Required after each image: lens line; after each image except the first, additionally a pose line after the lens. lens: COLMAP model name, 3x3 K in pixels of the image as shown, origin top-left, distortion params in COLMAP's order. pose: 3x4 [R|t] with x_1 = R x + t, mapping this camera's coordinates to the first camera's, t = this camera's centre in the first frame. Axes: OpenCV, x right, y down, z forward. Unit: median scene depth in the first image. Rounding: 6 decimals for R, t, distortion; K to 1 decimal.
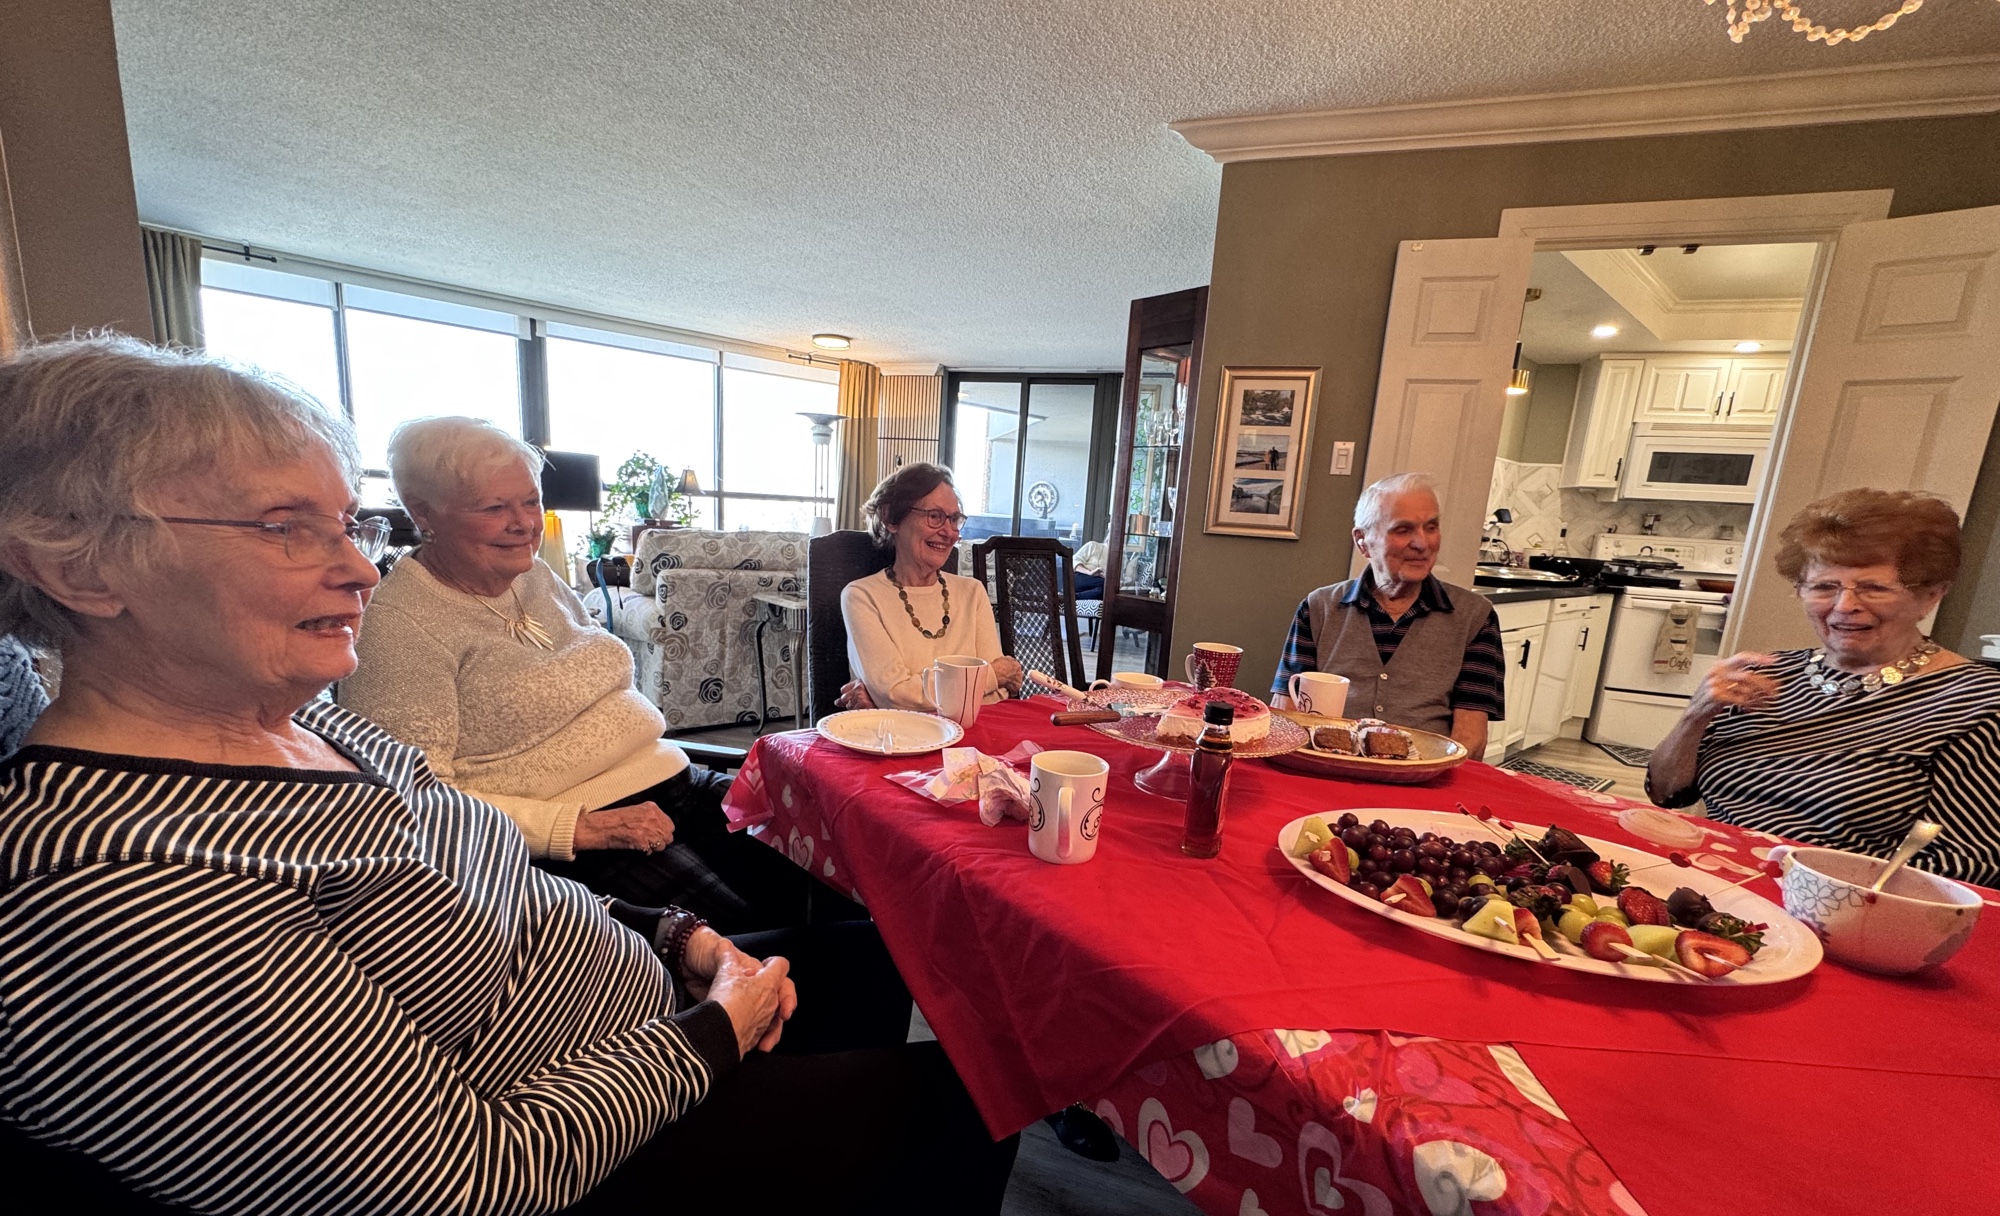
lens RADIAL K [[792.7, 0, 998.4], [0, 792.7, 666.0], [0, 0, 1]] dist [-0.000203, -0.000007]
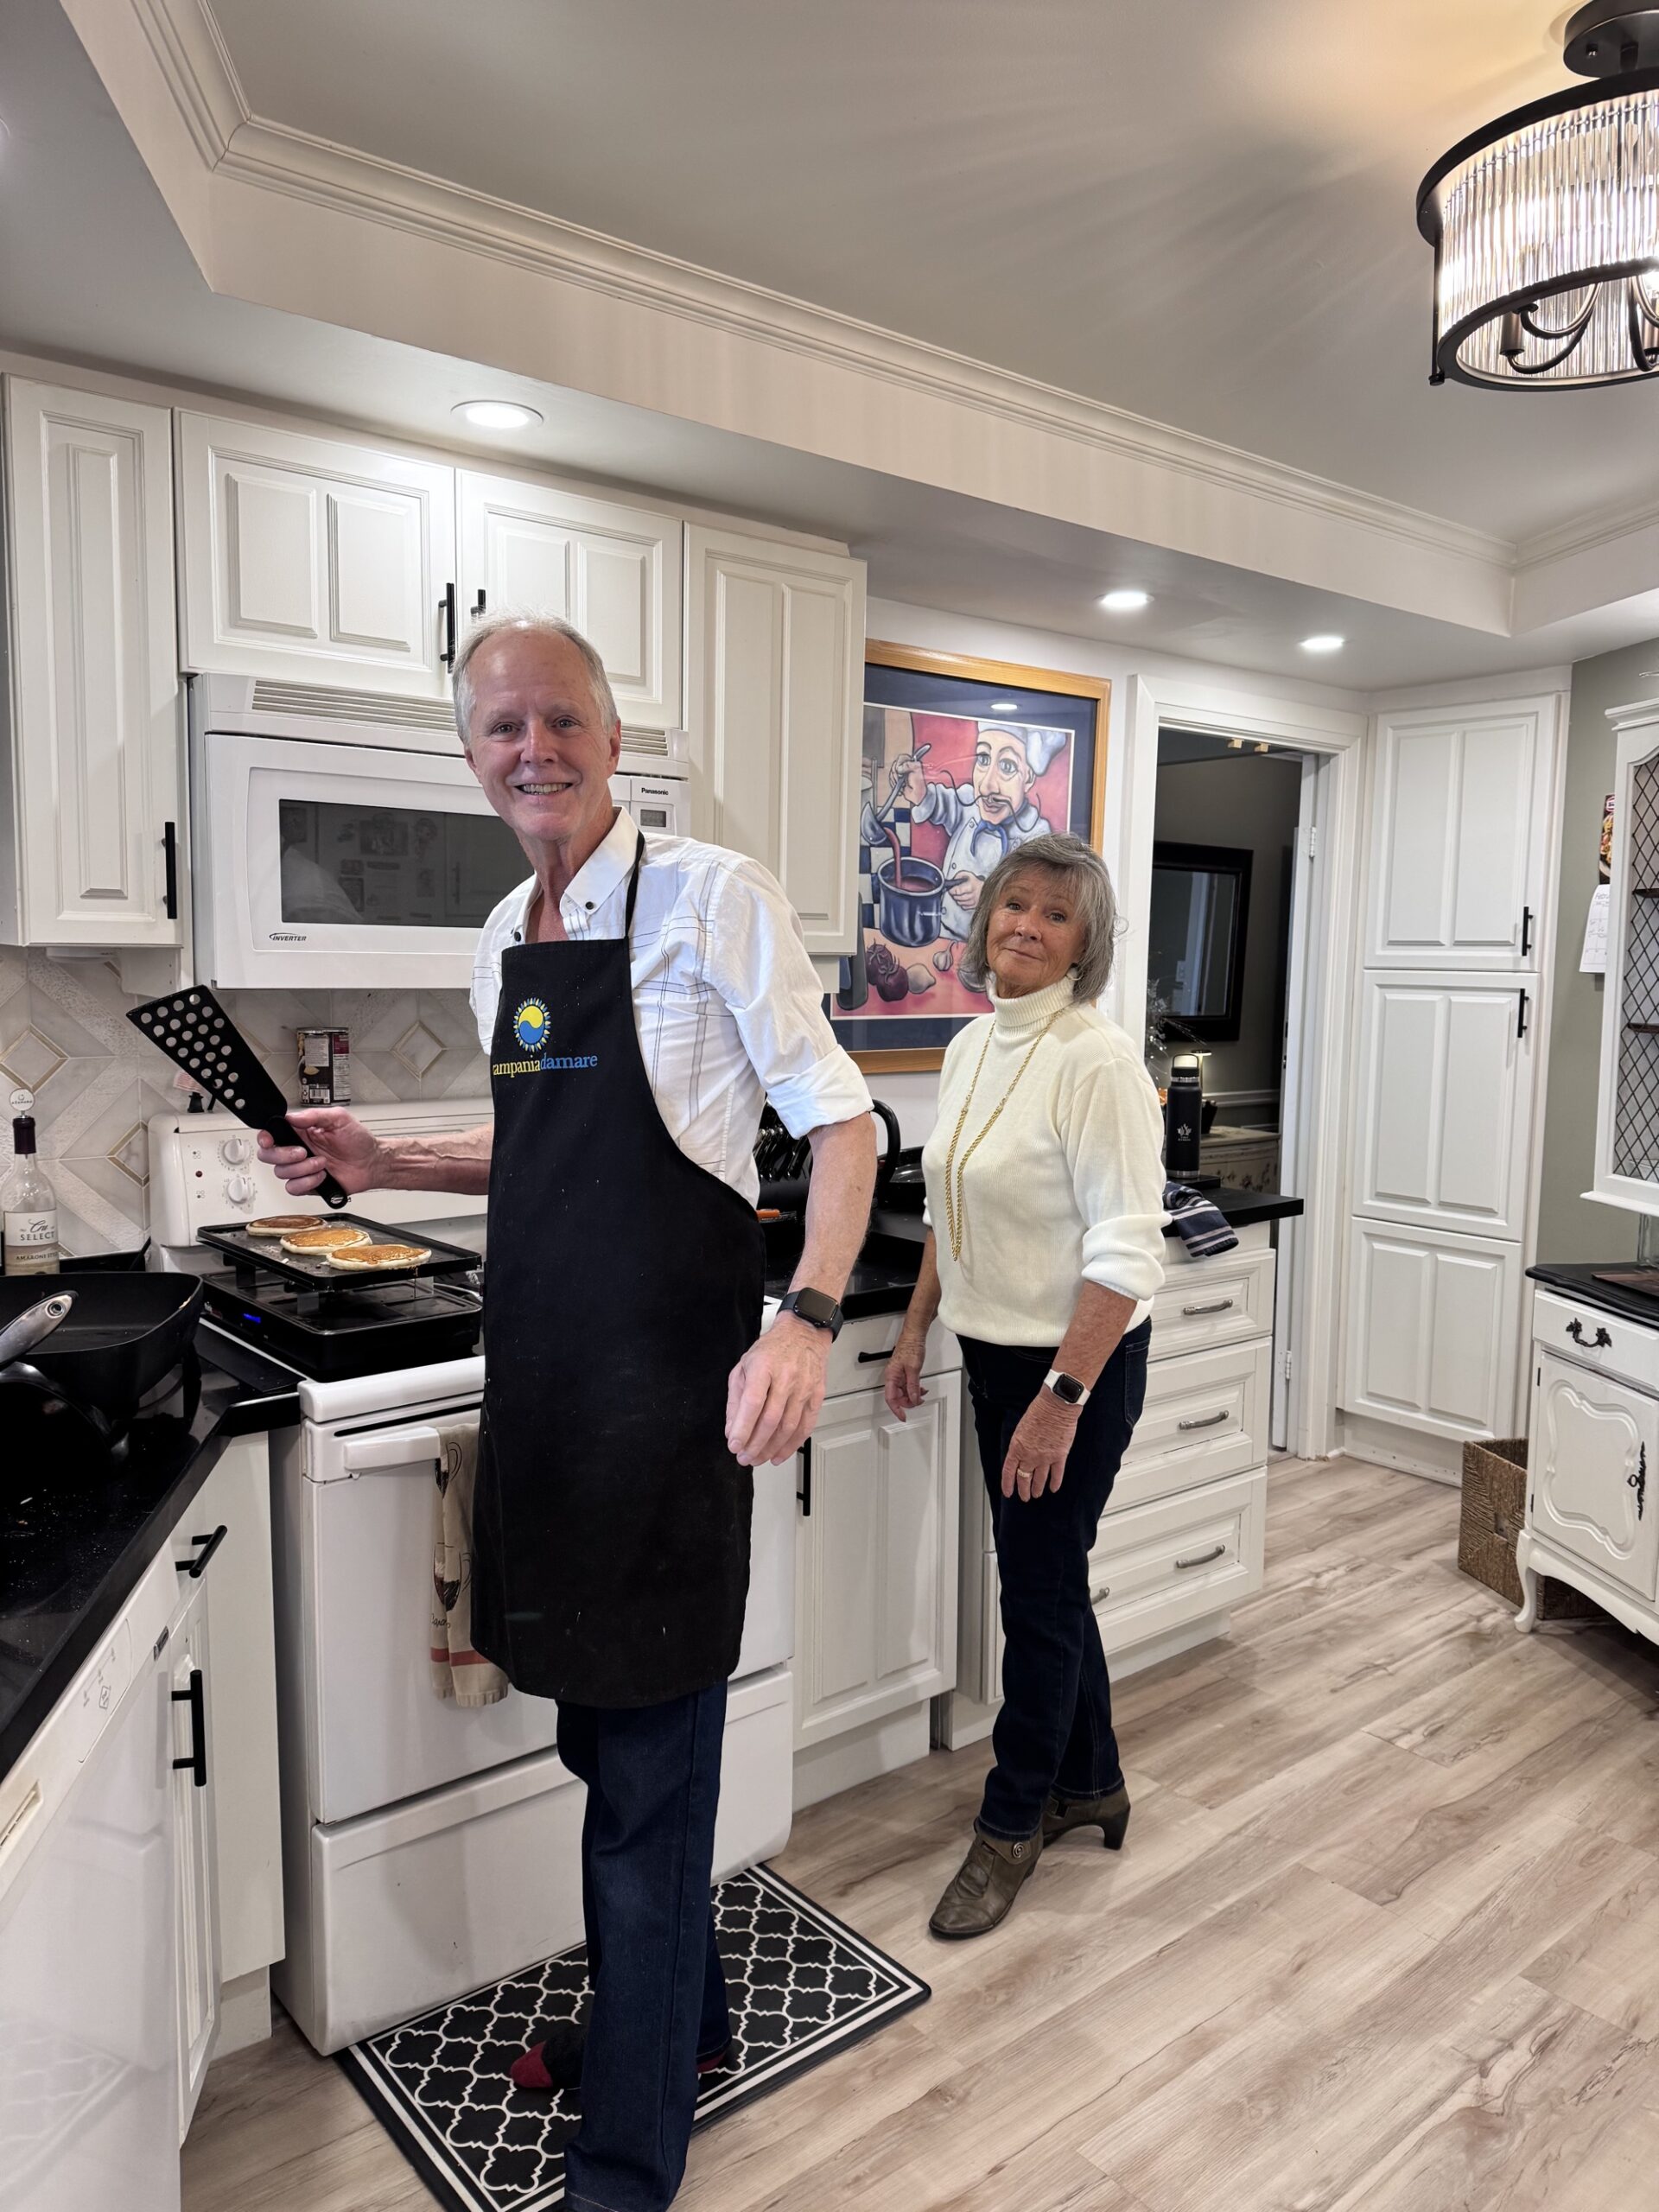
lens RADIAL K [[1583.9, 0, 829.5], [0, 1583.9, 1106.0], [0, 0, 1]] dist [-0.008246, -0.003566]
pose [[0.524893, -0.142845, 0.839096, 0.494741], [0.185258, 0.981356, 0.051175, -0.171554], [-0.830763, 0.128588, 0.541571, 0.609604]]
